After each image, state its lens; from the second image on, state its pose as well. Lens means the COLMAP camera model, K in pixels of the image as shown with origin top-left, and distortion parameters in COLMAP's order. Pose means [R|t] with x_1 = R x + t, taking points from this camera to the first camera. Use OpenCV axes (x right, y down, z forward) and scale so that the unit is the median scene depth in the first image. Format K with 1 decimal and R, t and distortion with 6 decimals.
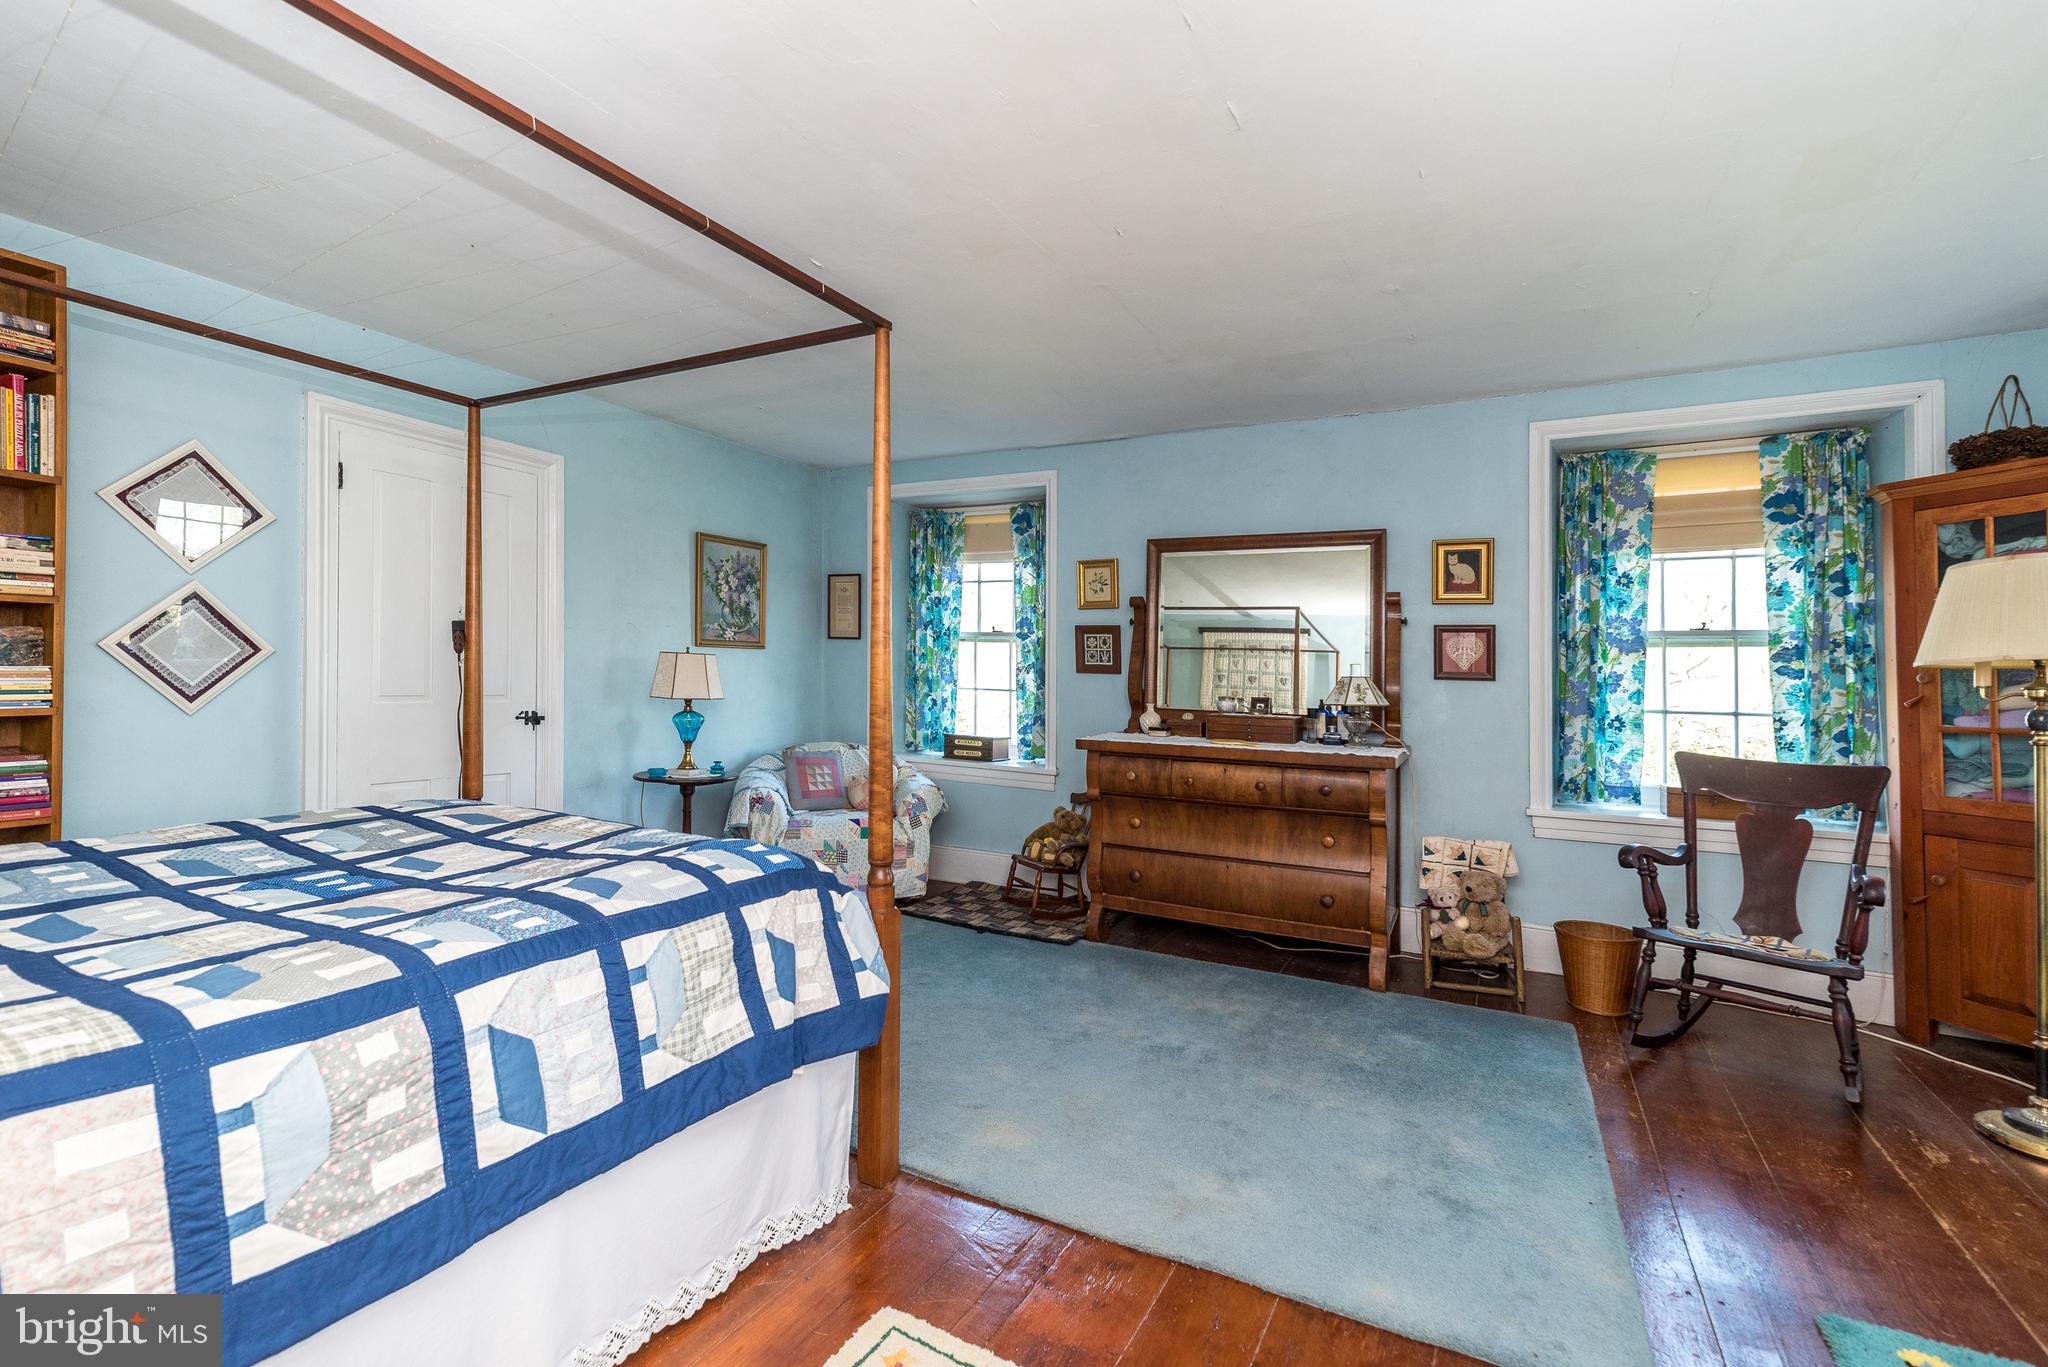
lens RADIAL K [[896.6, 0, 1016.4], [0, 896.6, 665.3], [0, 0, 1]] dist [0.008569, -0.002395]
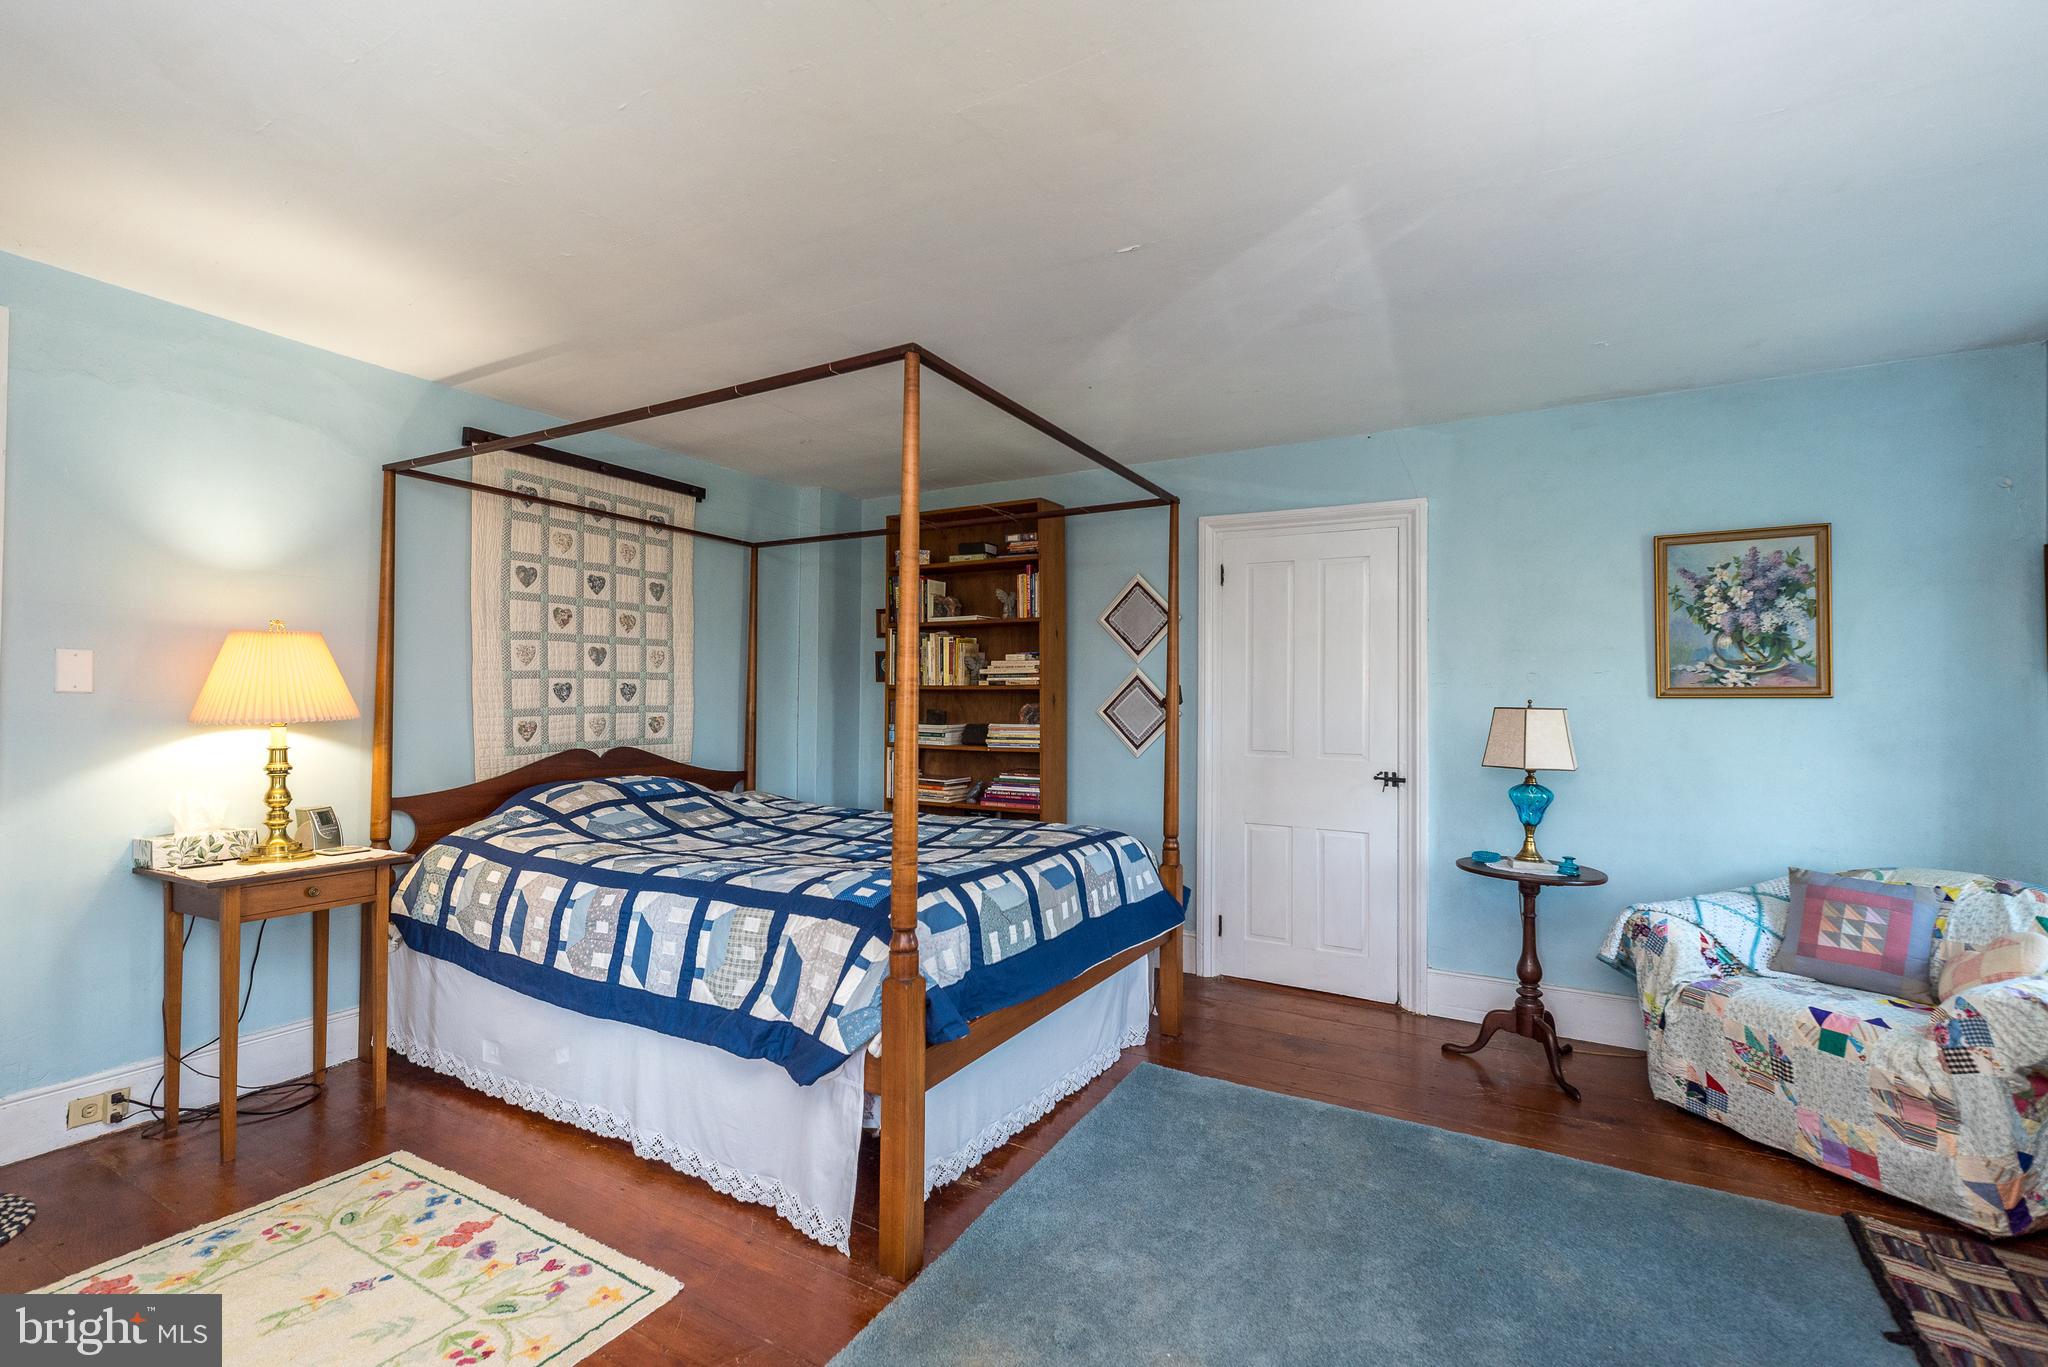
lens RADIAL K [[896.6, 0, 1024.4], [0, 896.6, 699.9], [0, 0, 1]] dist [0.008569, -0.002395]
pose [[-0.009610, -0.033706, -0.999386, 0.375332], [-0.004358, 0.999424, -0.033666, 0.006709], [0.999944, 0.004032, -0.009752, 0.539304]]
